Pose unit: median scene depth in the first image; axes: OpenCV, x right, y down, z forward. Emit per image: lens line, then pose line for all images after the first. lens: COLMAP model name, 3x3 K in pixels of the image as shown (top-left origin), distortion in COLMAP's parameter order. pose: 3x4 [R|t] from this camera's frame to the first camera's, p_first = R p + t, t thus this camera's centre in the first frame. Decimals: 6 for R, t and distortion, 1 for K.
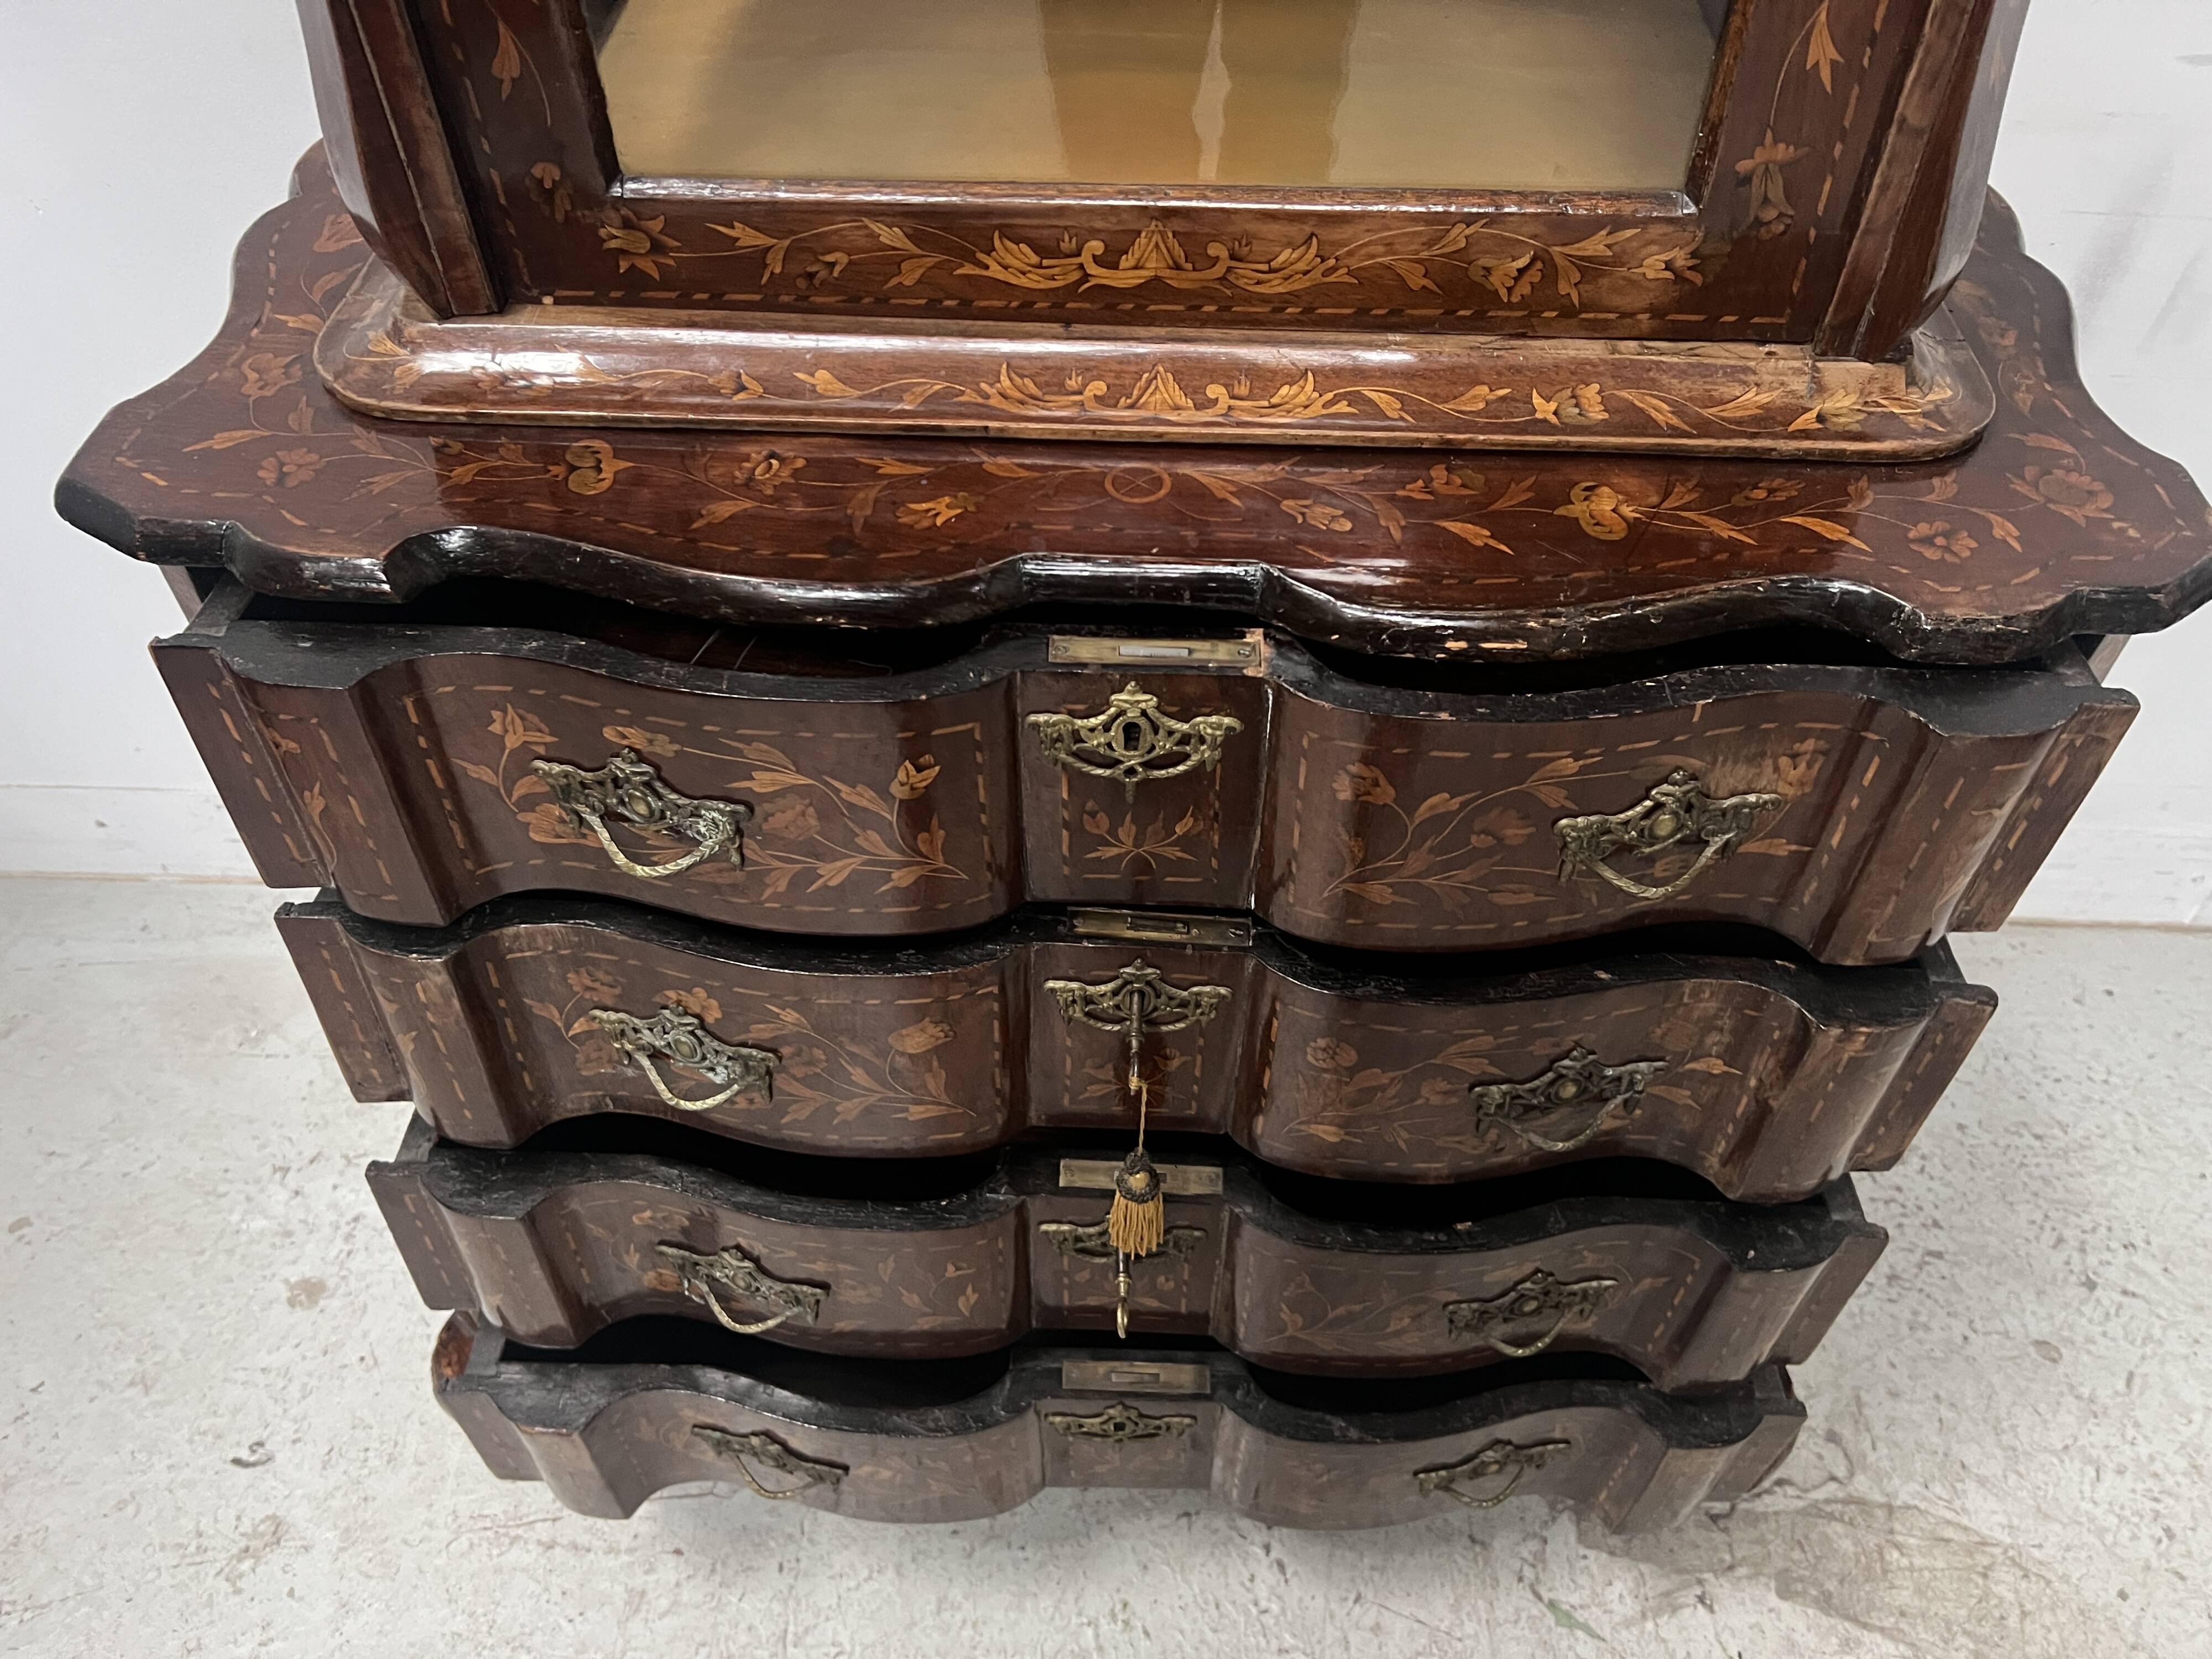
lens RADIAL K [[1667.9, 0, 1114.9], [0, 1667.9, 815.3], [0, 0, 1]] dist [0.052621, -0.060783]
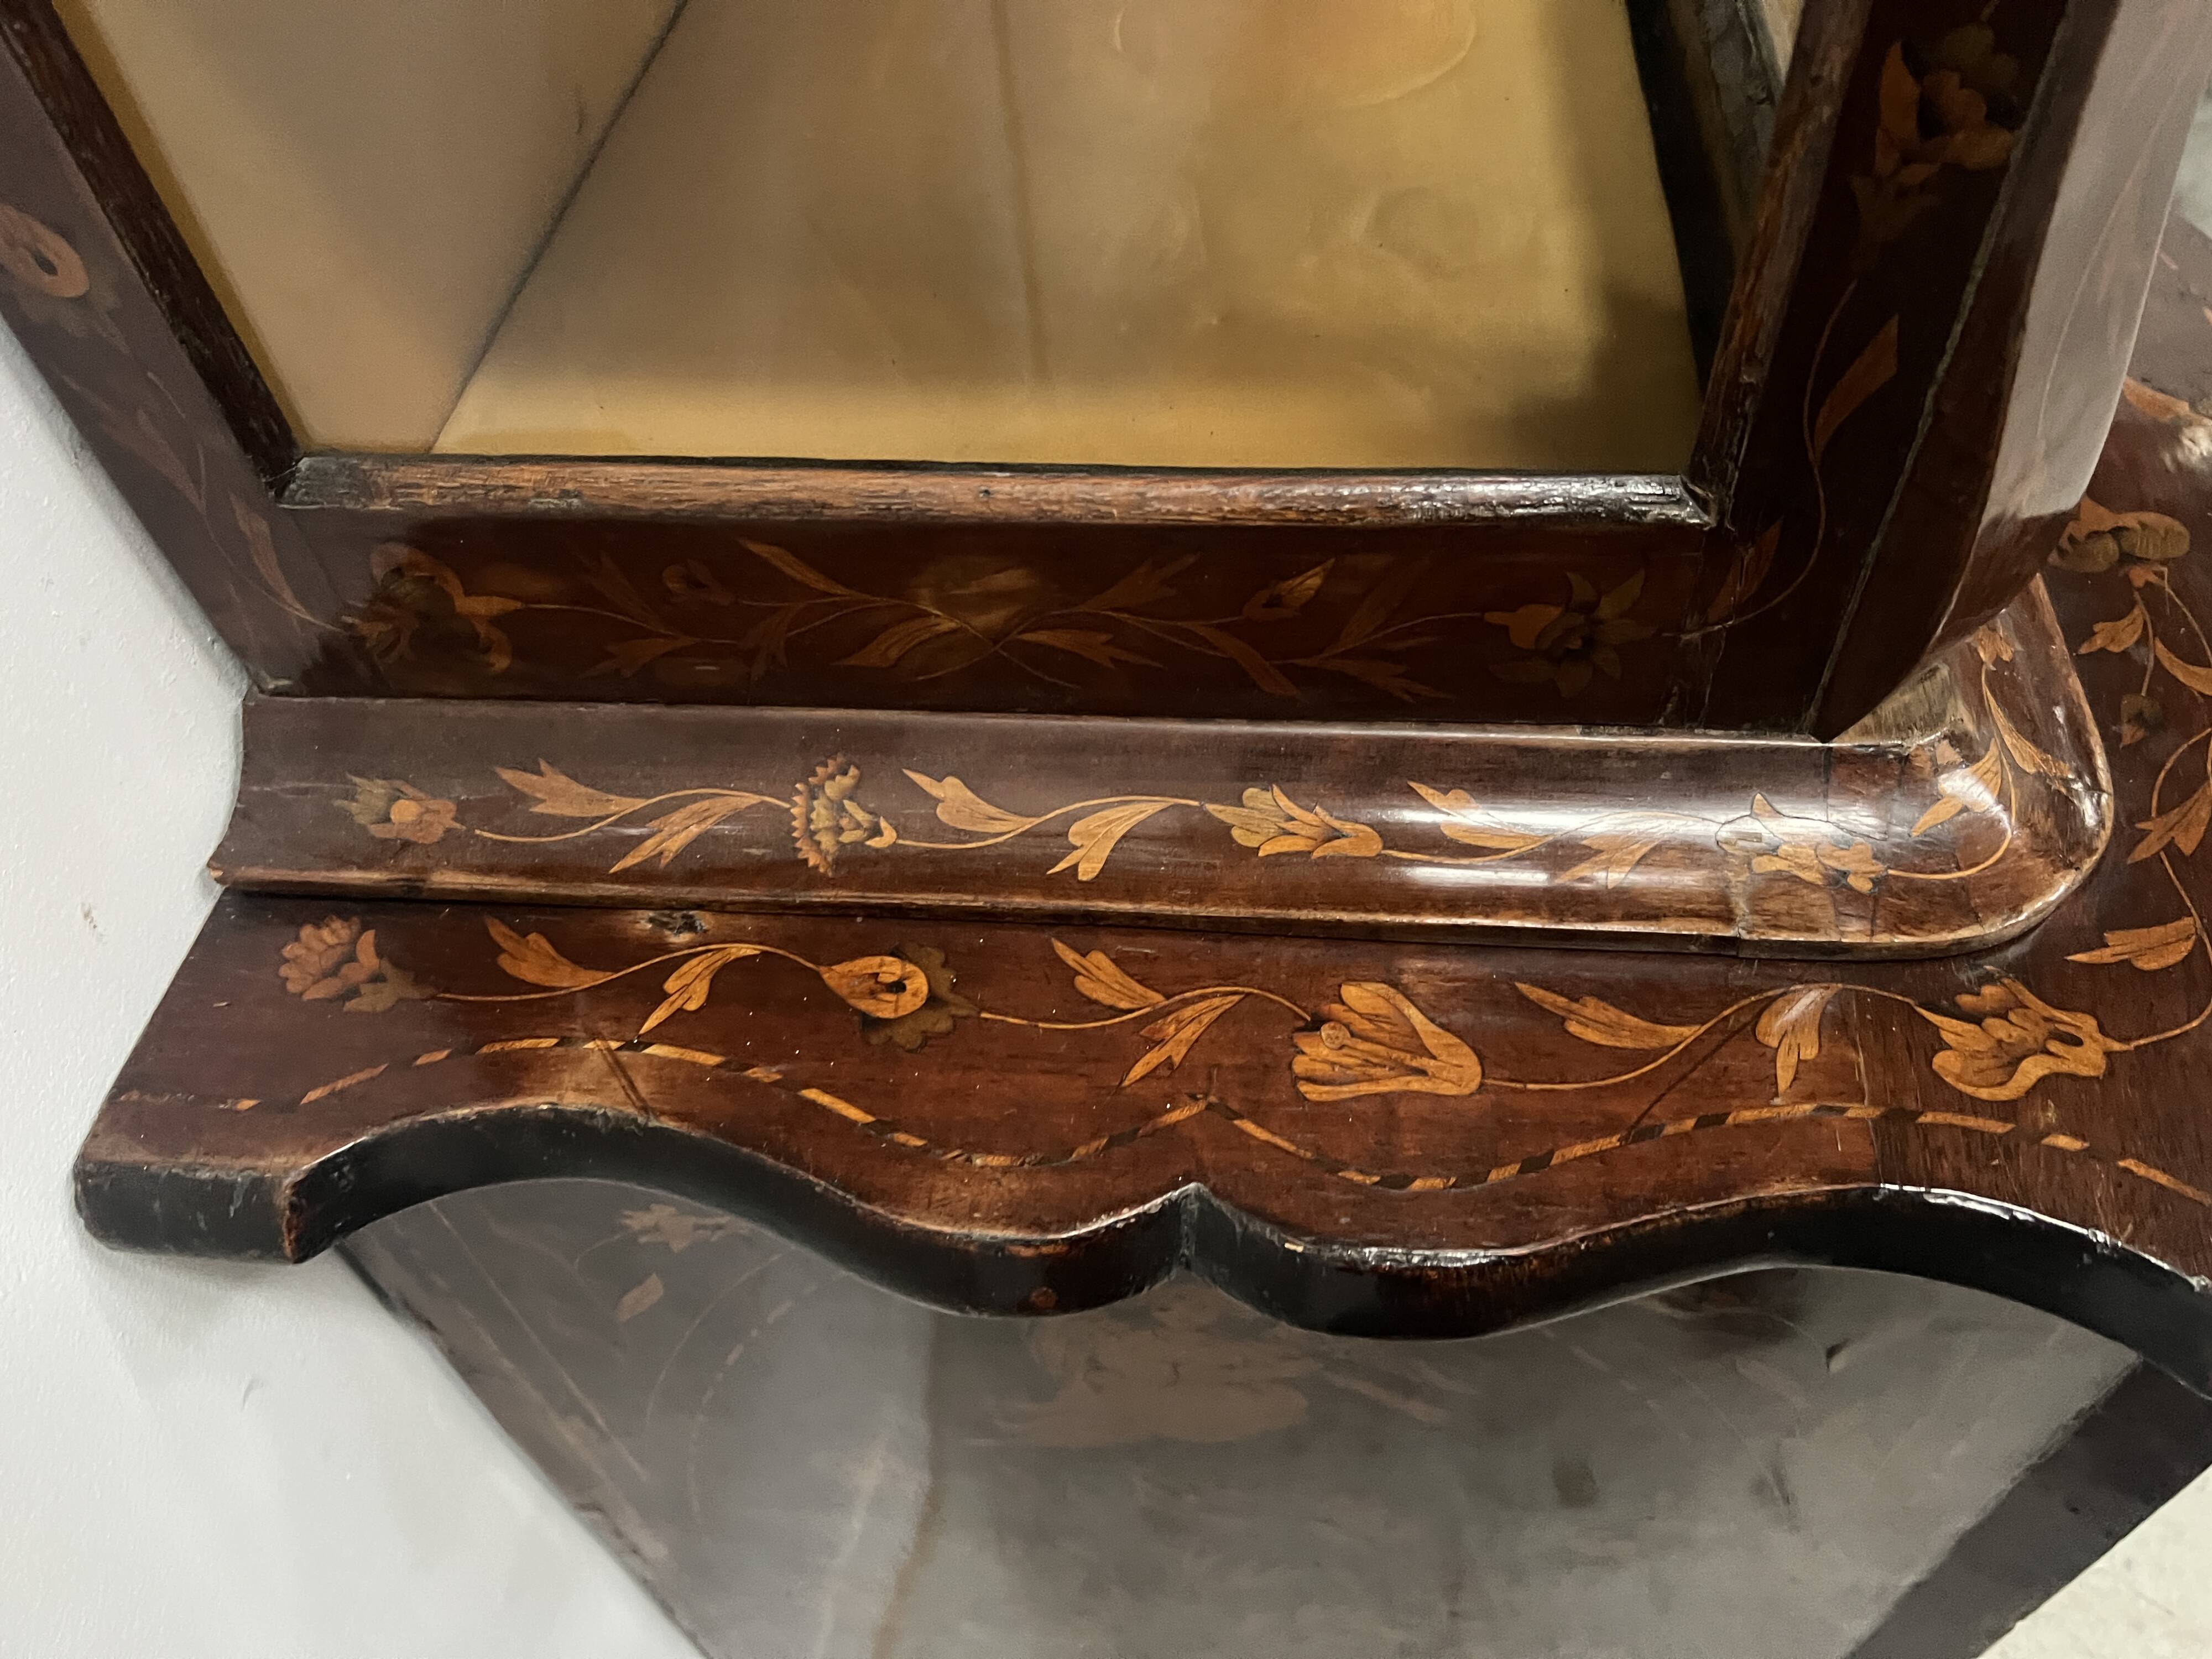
lens RADIAL K [[1667.9, 0, 1128.4], [0, 1667.9, 835.2], [0, 0, 1]] dist [0.052621, -0.060783]
pose [[0.059313, -0.769716, 0.635625, -0.780547], [0.767945, 0.441993, 0.463575, -0.696954], [-0.637763, 0.460629, 0.617315, 0.868871]]
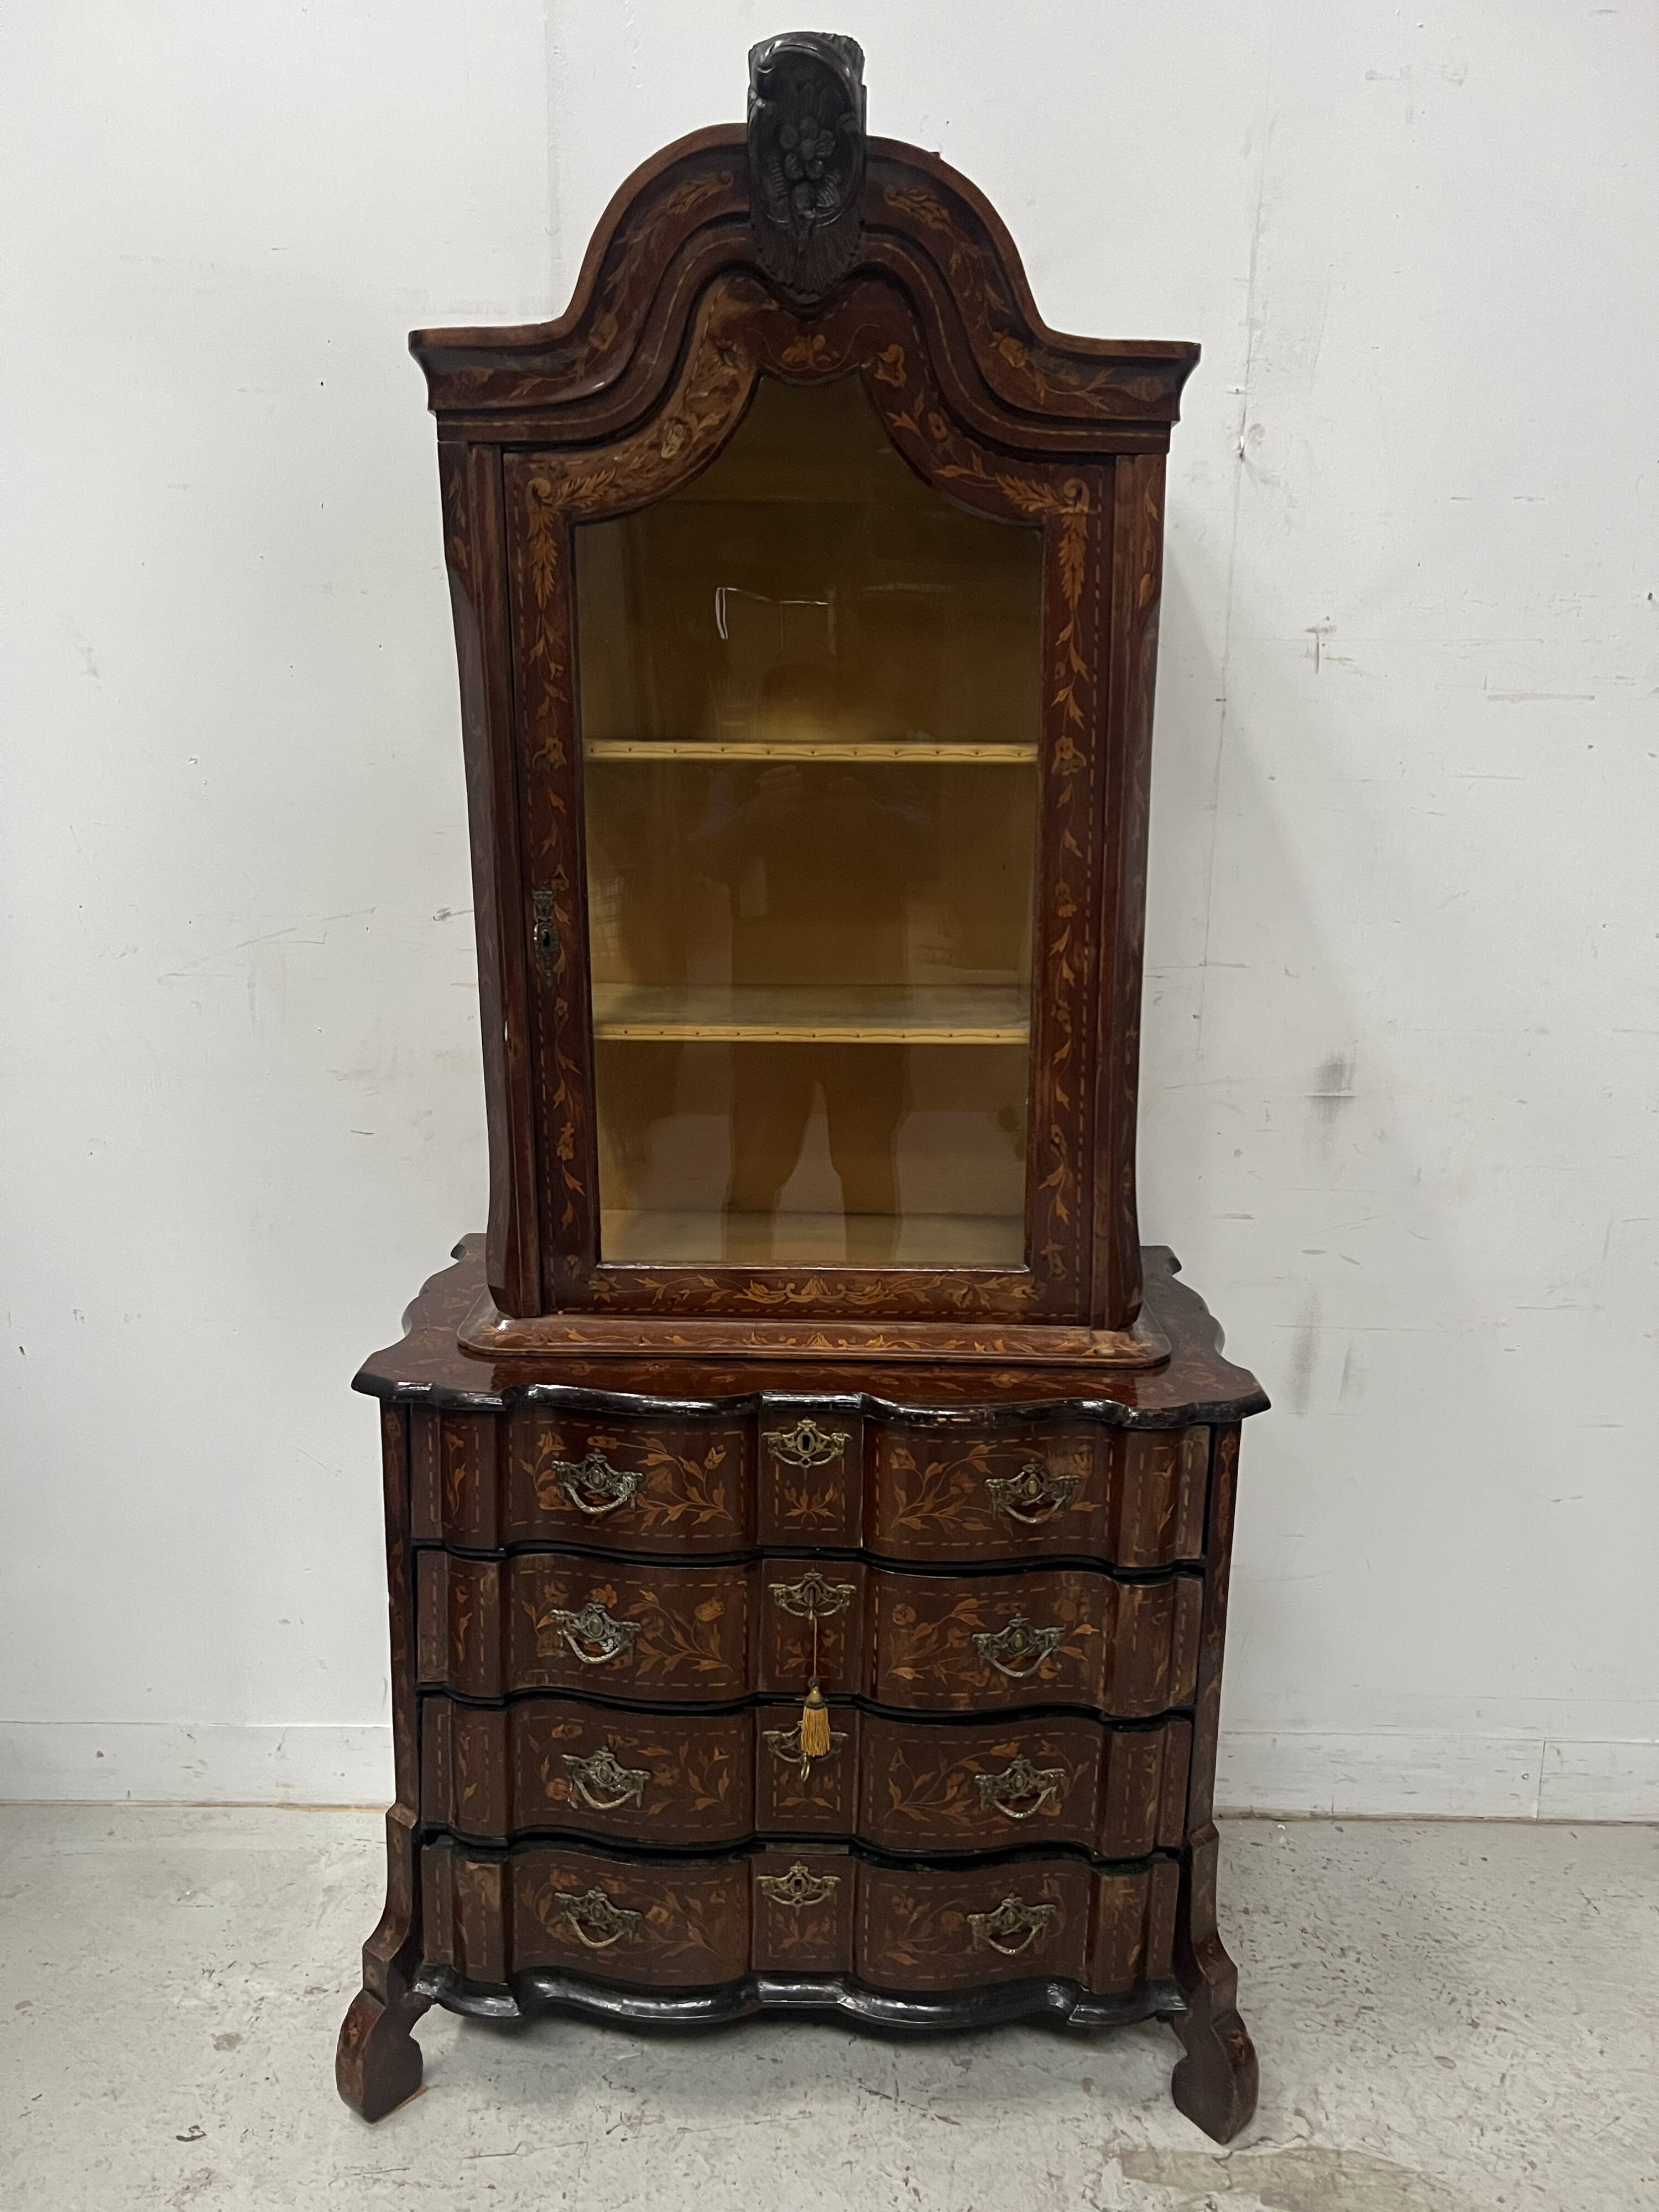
lens RADIAL K [[1667.9, 0, 819.1], [0, 1667.9, 1111.9], [0, 0, 1]] dist [0.052621, -0.060783]
pose [[0.999718, 0.000539, 0.023759, -0.028857], [0.013032, 0.823589, -0.567038, 0.812238], [-0.019873, 0.567187, 0.823349, -1.122019]]
